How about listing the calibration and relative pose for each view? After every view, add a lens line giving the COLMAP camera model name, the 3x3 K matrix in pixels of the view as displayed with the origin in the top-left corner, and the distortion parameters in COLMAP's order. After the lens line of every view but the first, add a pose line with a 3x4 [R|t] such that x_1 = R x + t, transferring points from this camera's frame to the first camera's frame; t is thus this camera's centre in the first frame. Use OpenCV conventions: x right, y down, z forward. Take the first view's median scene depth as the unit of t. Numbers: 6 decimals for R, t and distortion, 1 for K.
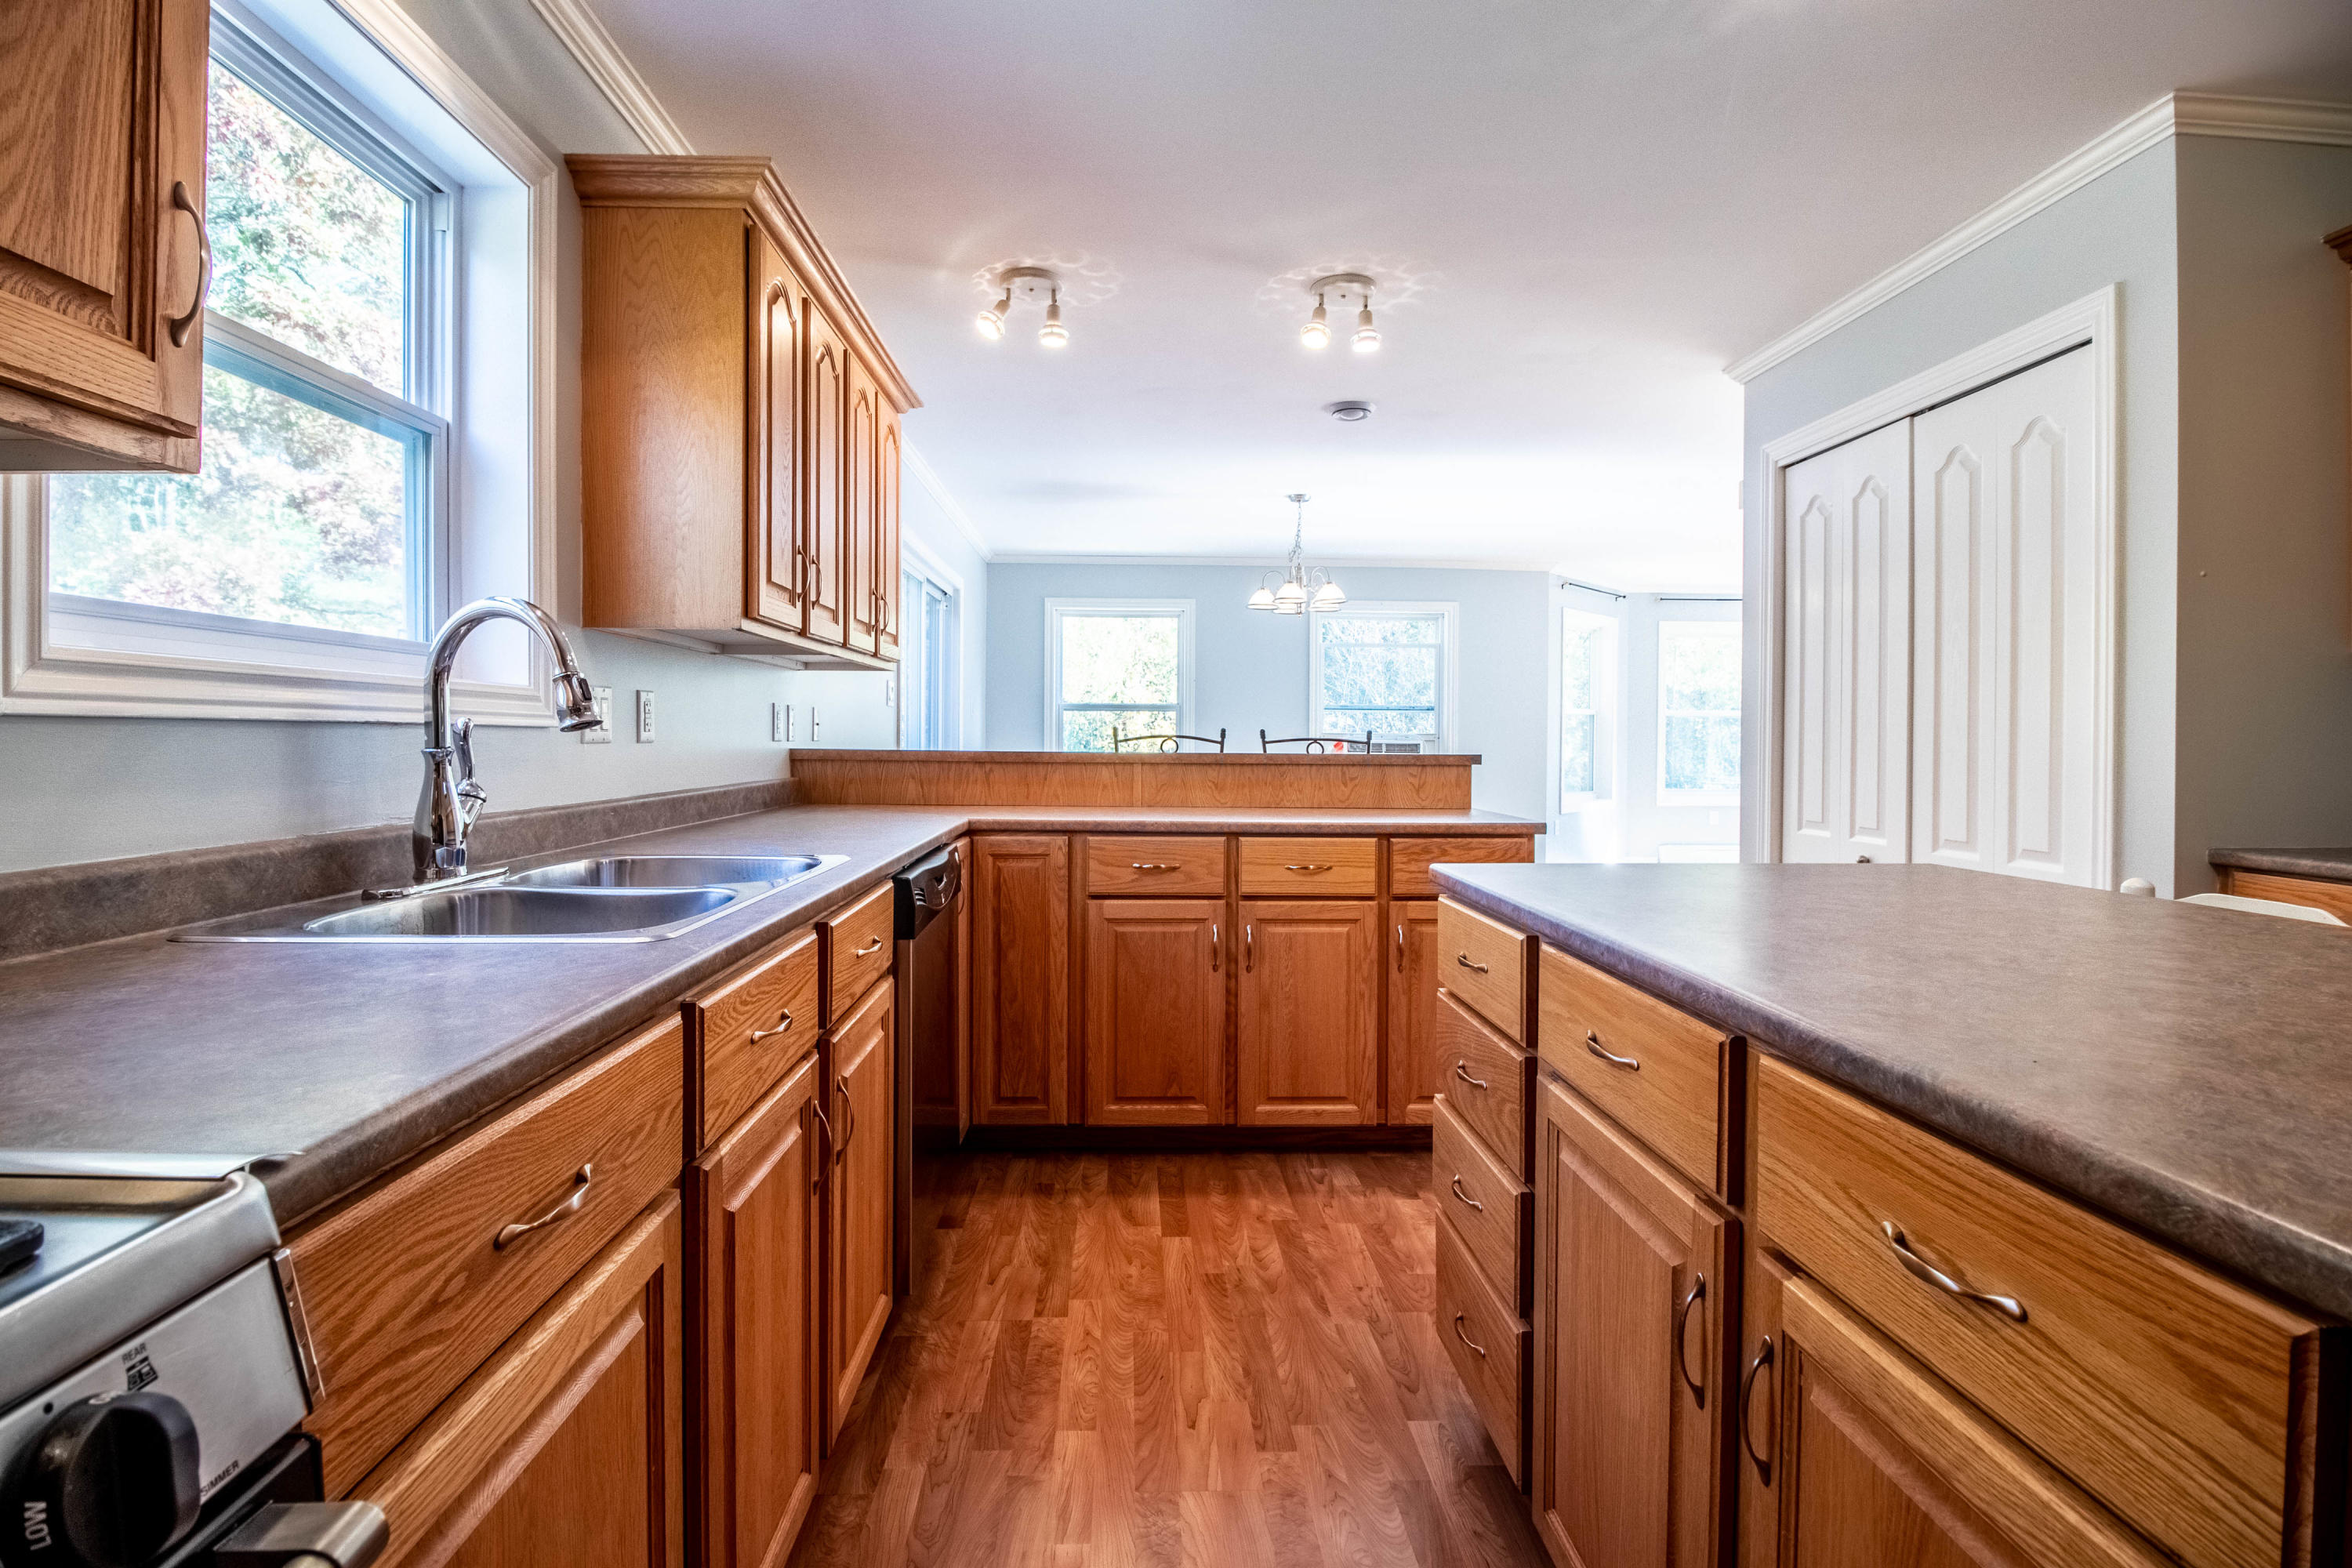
lens RADIAL K [[1086.0, 0, 1172.3], [0, 1086.0, 760.2], [0, 0, 1]] dist [-0.019362, -0.003231]
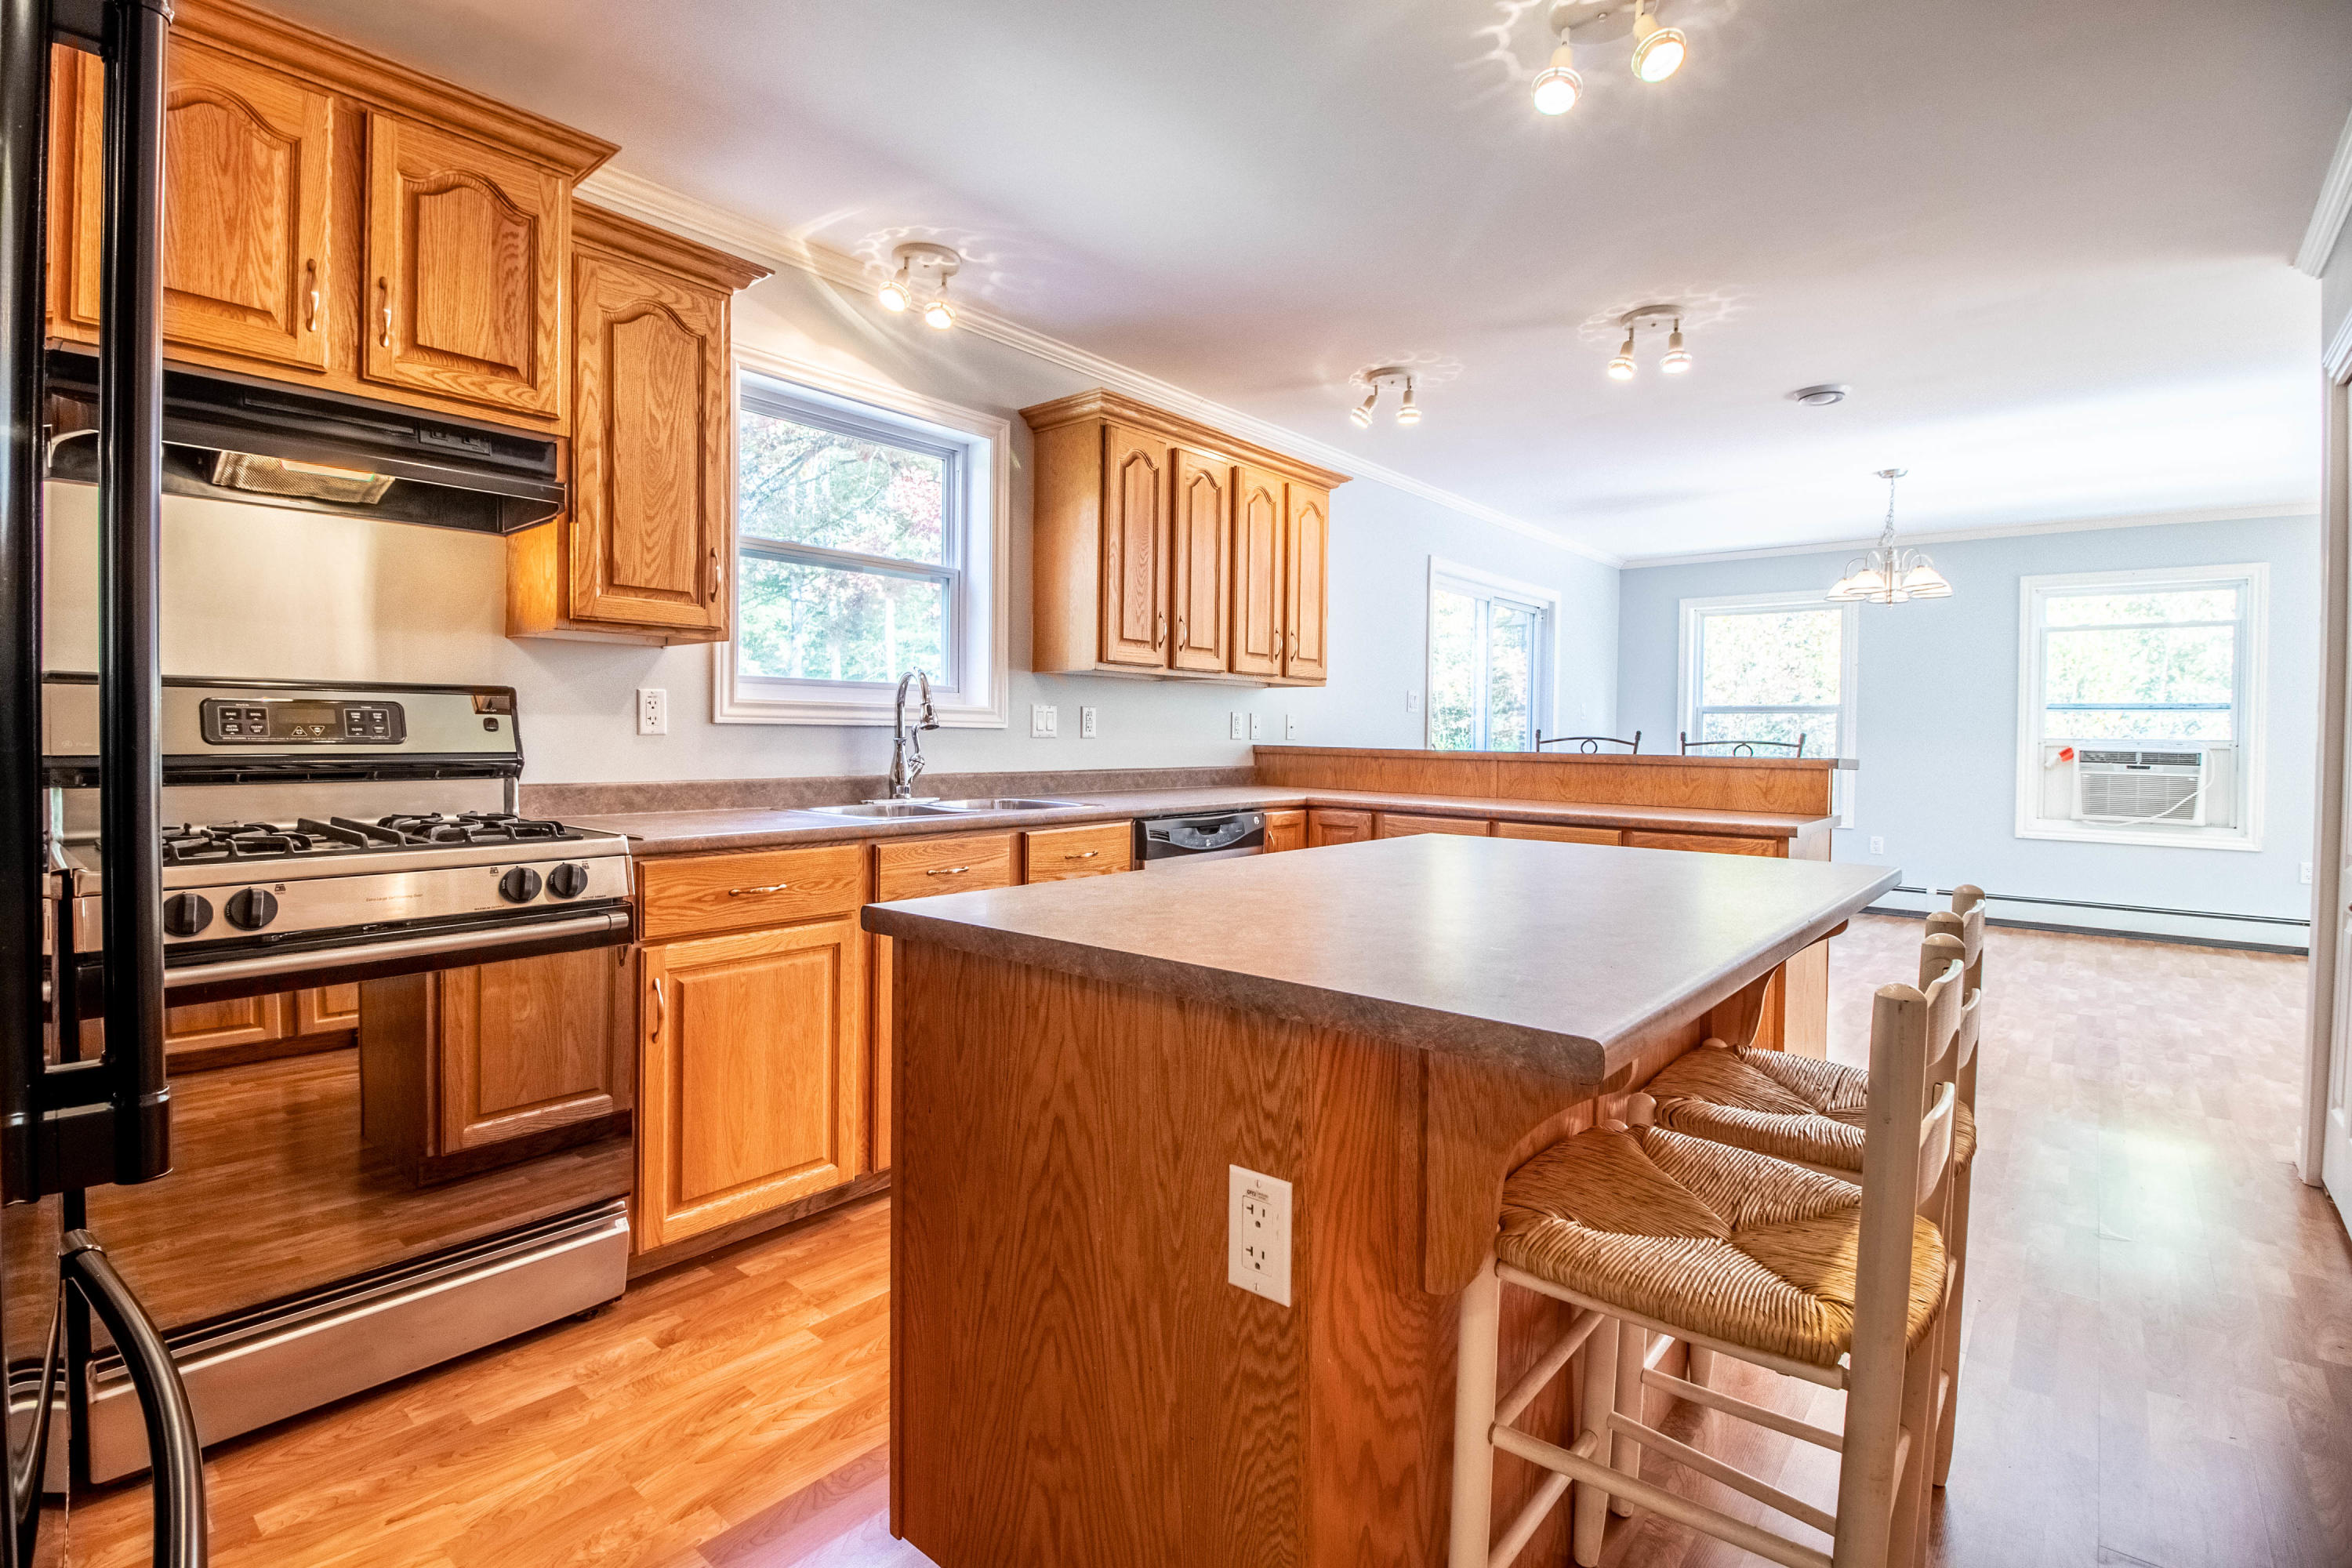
lens RADIAL K [[1086.0, 0, 1158.0], [0, 1086.0, 738.6], [0, 0, 1]] dist [-0.019362, -0.003231]
pose [[0.733778, 0.005259, -0.679369, 0.544072], [-0.021804, 0.999637, -0.015811, 0.006645], [0.679039, 0.026415, 0.733627, -0.105316]]
